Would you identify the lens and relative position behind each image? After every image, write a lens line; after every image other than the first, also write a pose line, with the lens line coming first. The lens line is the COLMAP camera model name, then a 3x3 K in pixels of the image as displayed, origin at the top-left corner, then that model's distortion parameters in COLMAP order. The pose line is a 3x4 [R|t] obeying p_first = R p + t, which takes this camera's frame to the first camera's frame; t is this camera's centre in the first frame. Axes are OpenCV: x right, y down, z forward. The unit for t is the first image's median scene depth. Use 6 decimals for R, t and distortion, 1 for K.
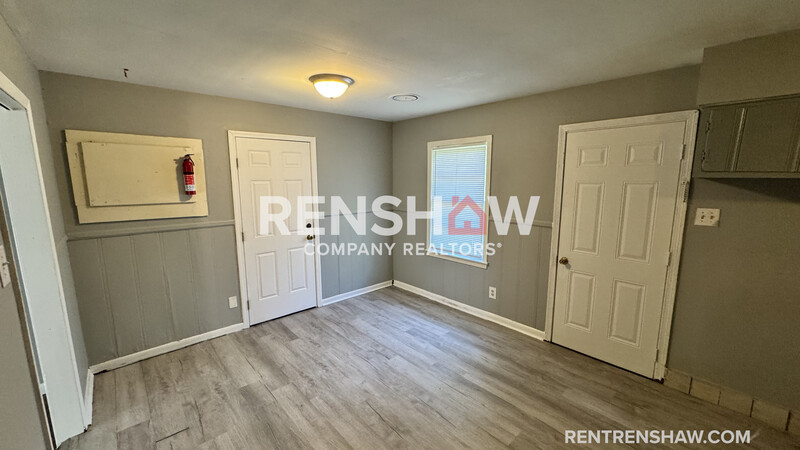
lens RADIAL K [[318.4, 0, 401.0], [0, 318.4, 227.6], [0, 0, 1]] dist [0.000168, 0.000207]
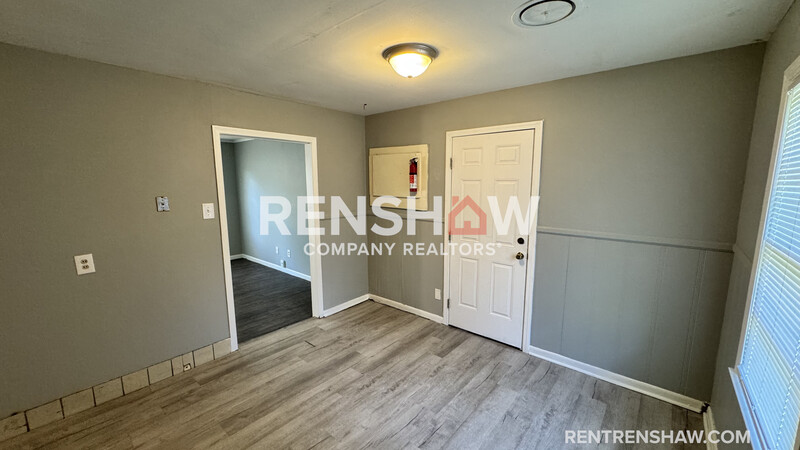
lens RADIAL K [[318.4, 0, 396.6], [0, 318.4, 227.9], [0, 0, 1]] dist [0.000168, 0.000207]
pose [[0.123720, 0.153441, -0.980382, 0.525858], [-0.153397, 0.979054, 0.133875, -0.118327], [0.980389, 0.133825, 0.144666, 0.763397]]
